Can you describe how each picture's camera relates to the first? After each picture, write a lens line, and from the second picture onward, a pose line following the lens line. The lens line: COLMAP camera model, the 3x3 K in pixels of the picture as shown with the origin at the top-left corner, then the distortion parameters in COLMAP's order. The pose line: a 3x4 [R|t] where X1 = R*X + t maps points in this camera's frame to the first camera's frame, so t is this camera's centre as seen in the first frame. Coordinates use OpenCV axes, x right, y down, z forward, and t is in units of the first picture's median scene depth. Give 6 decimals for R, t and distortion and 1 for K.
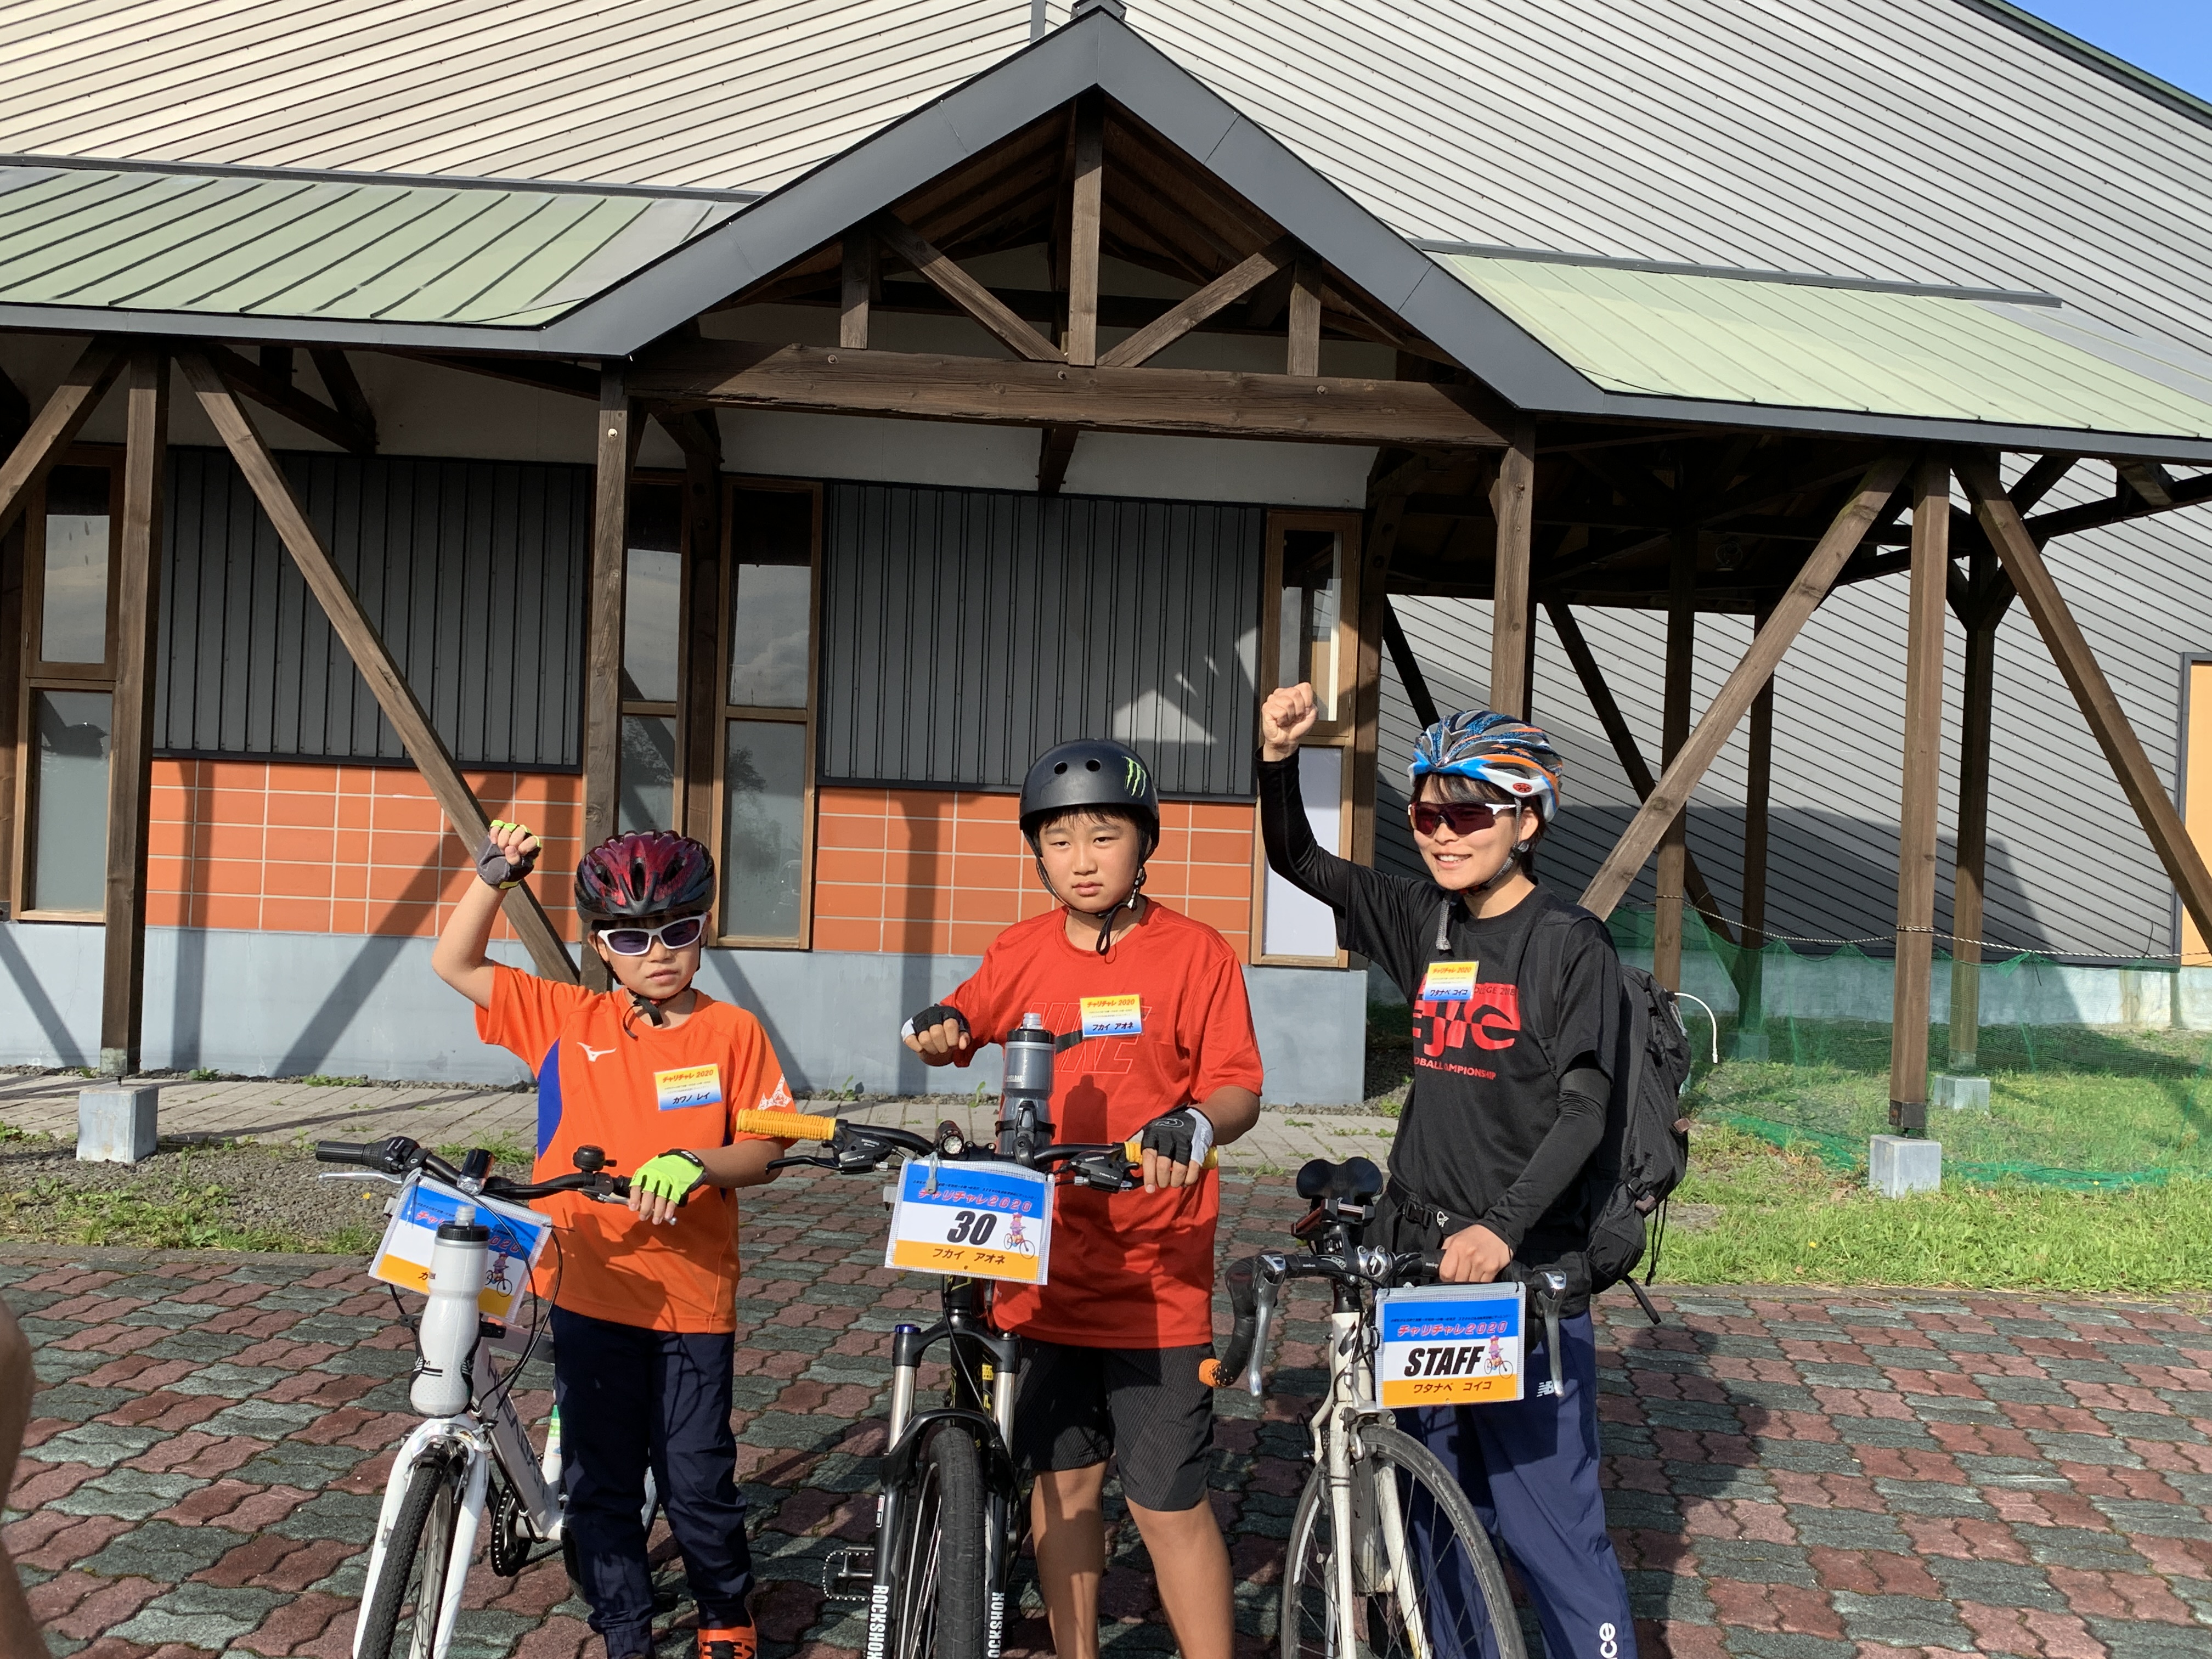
lens RADIAL K [[1922.7, 0, 1116.1], [0, 1922.7, 831.8], [0, 0, 1]] dist [0.092706, -0.197522]
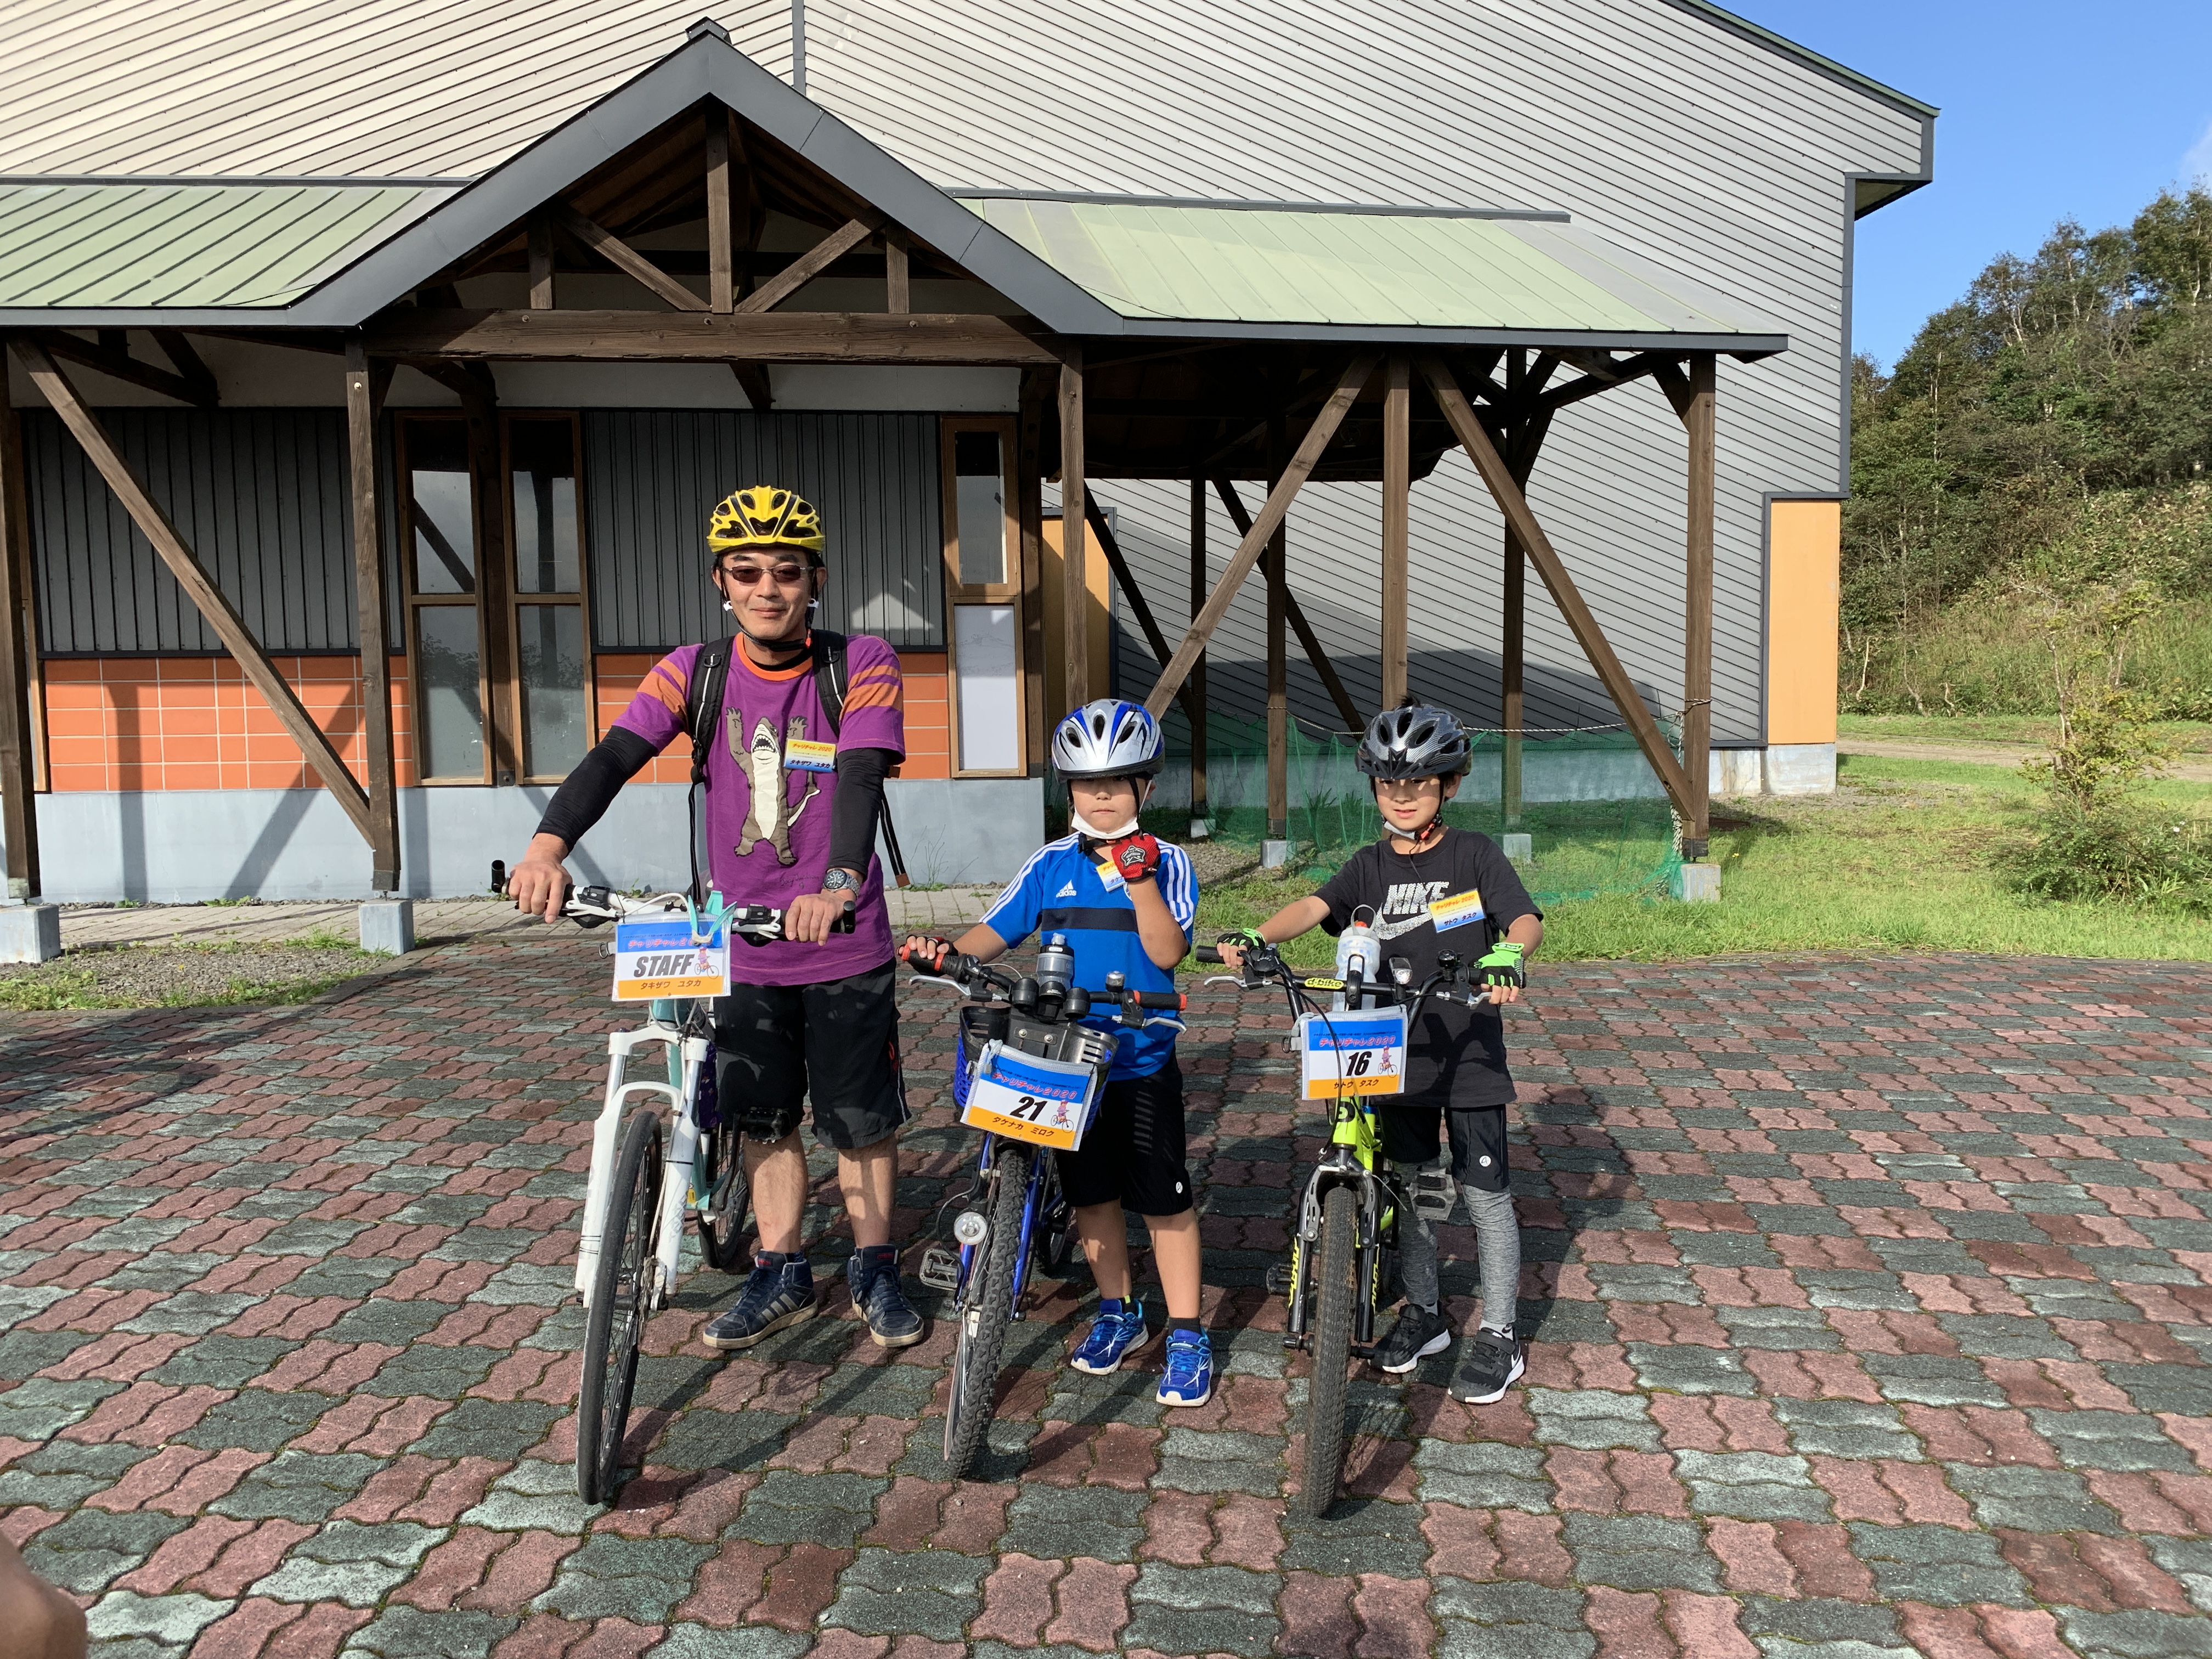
lens RADIAL K [[1676.1, 0, 1106.0], [0, 1676.1, 829.5], [0, 0, 1]] dist [0.003984, 0.001083]
pose [[0.998281, -0.054505, 0.021568, 0.175814], [0.052524, 0.995110, 0.083650, 0.019086], [-0.026021, -0.082373, 0.996262, -0.136082]]
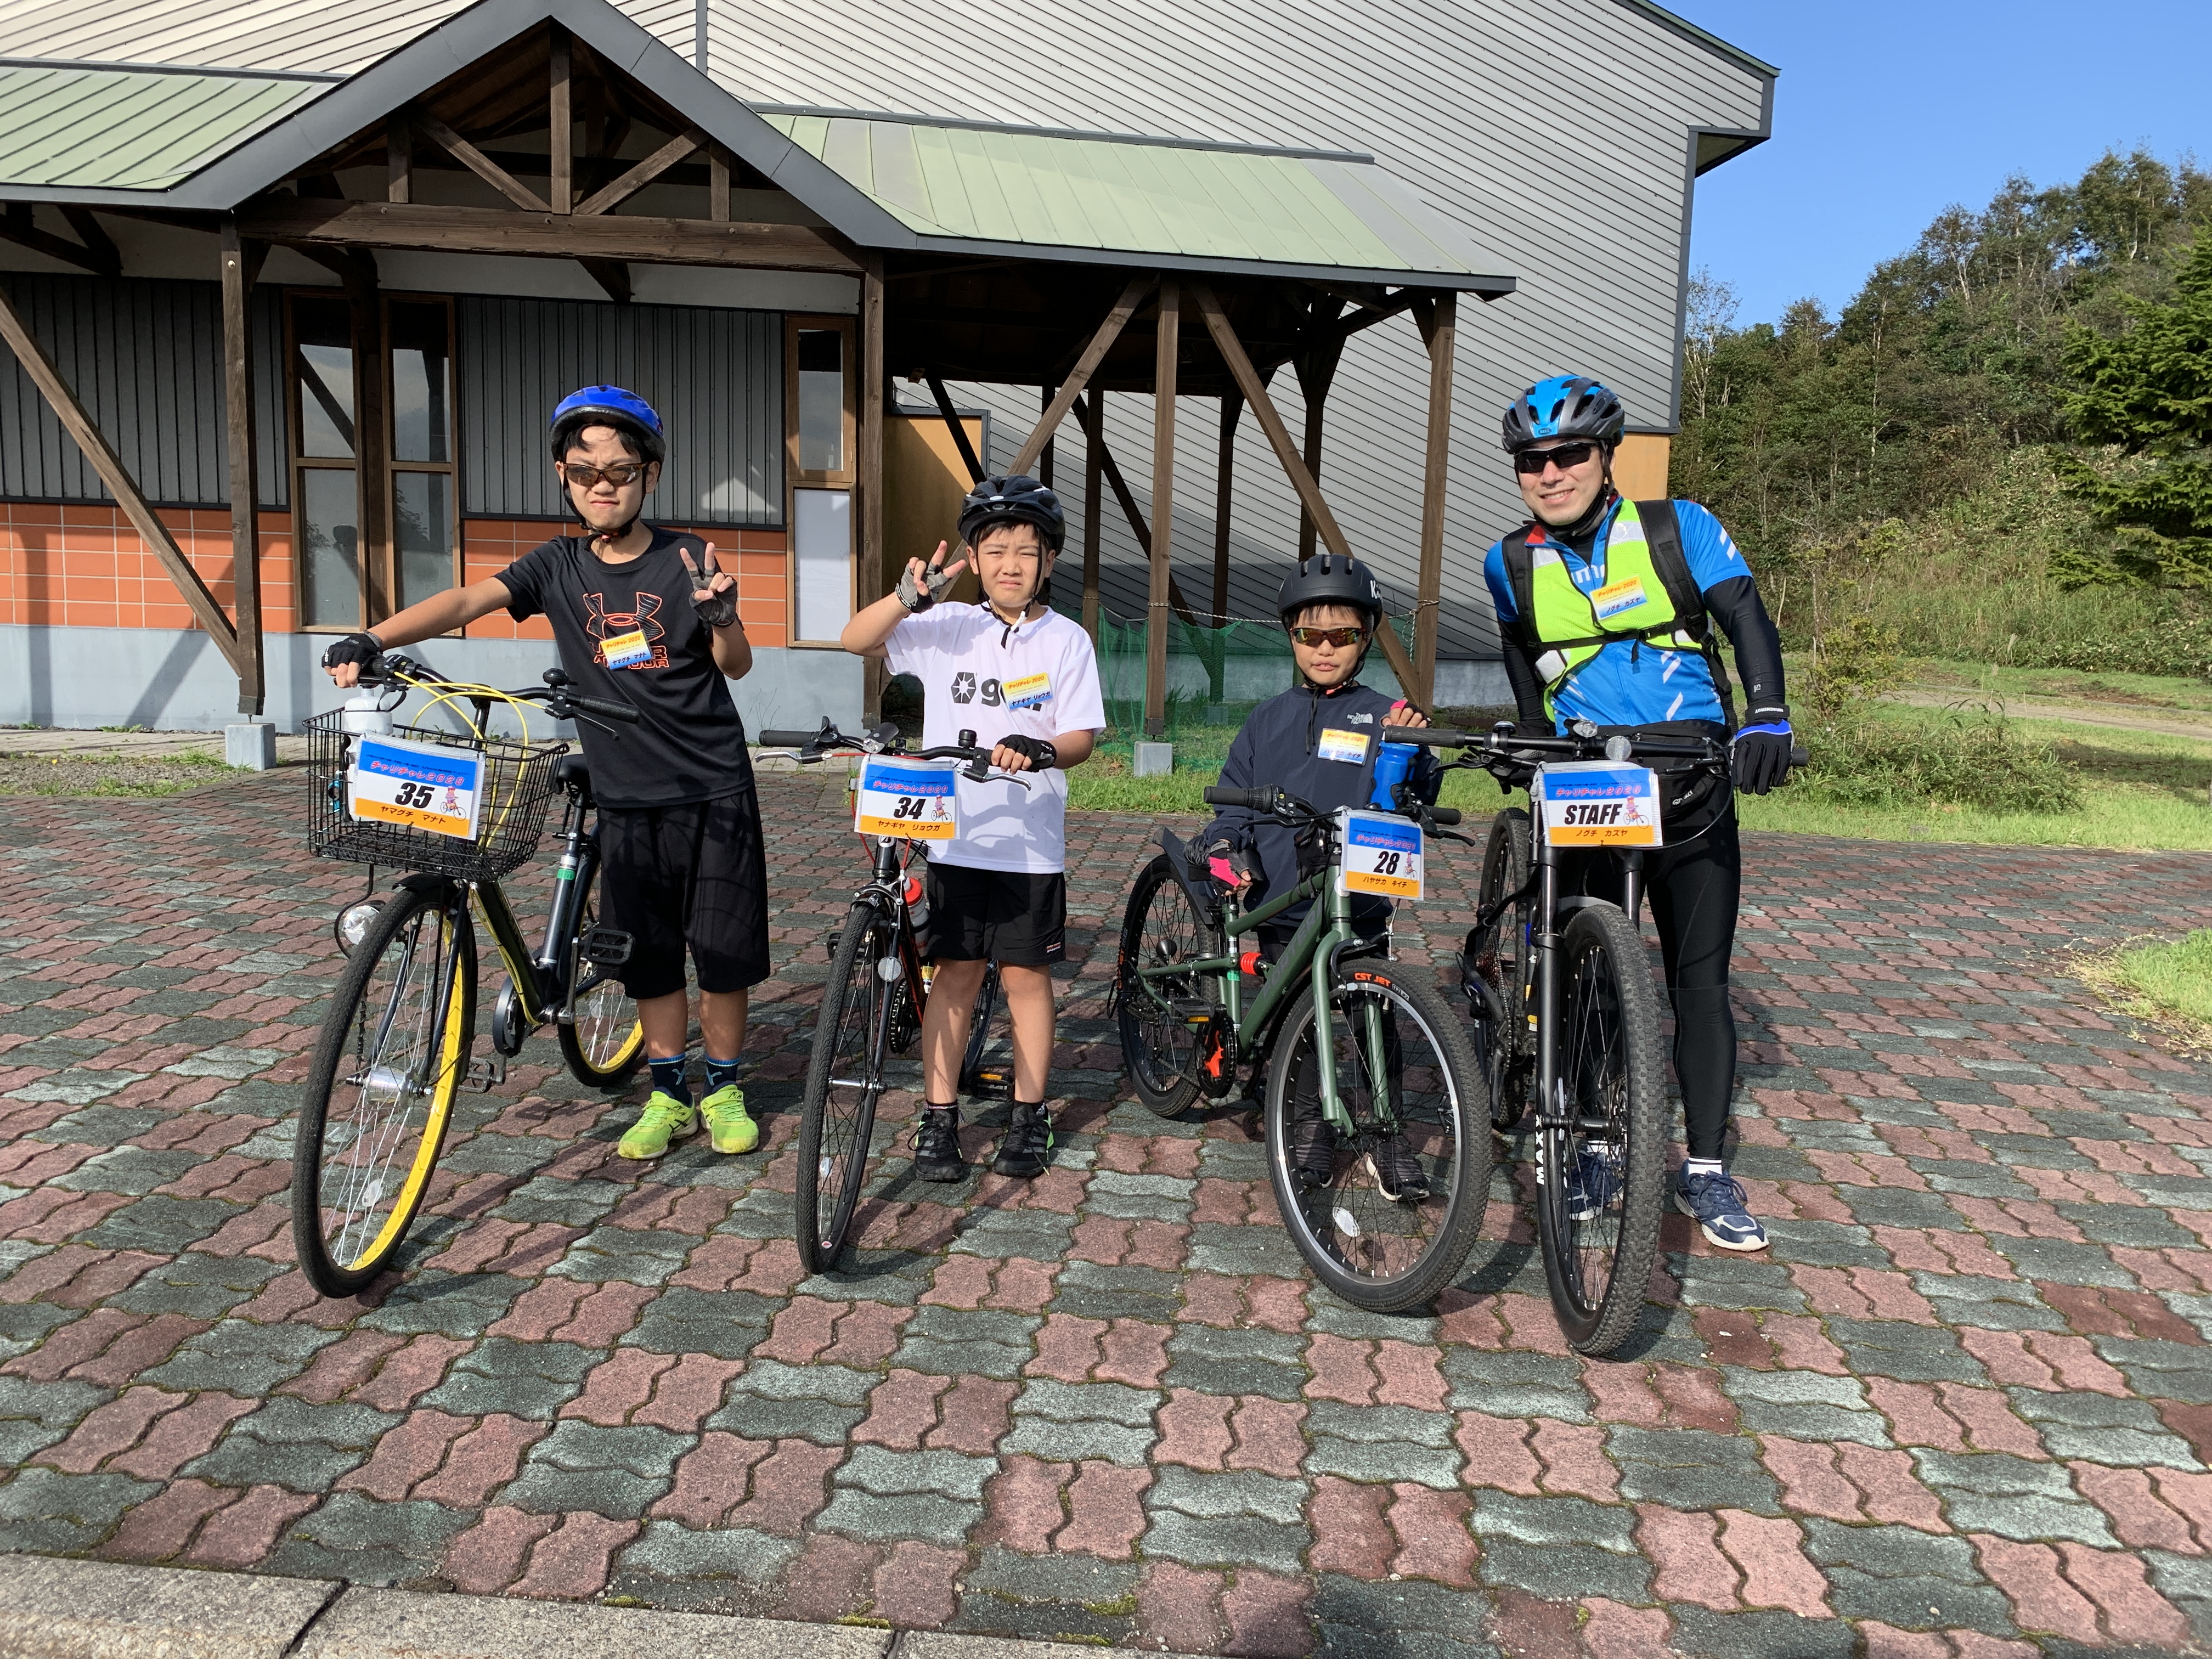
lens RADIAL K [[1675.1, 0, 1105.3], [0, 1675.1, 817.0], [0, 0, 1]] dist [0.006068, -0.000910]
pose [[0.999149, -0.014779, 0.038505, 0.303148], [0.009798, 0.991923, 0.126460, 0.047818], [-0.040063, -0.125975, 0.991224, -0.292933]]
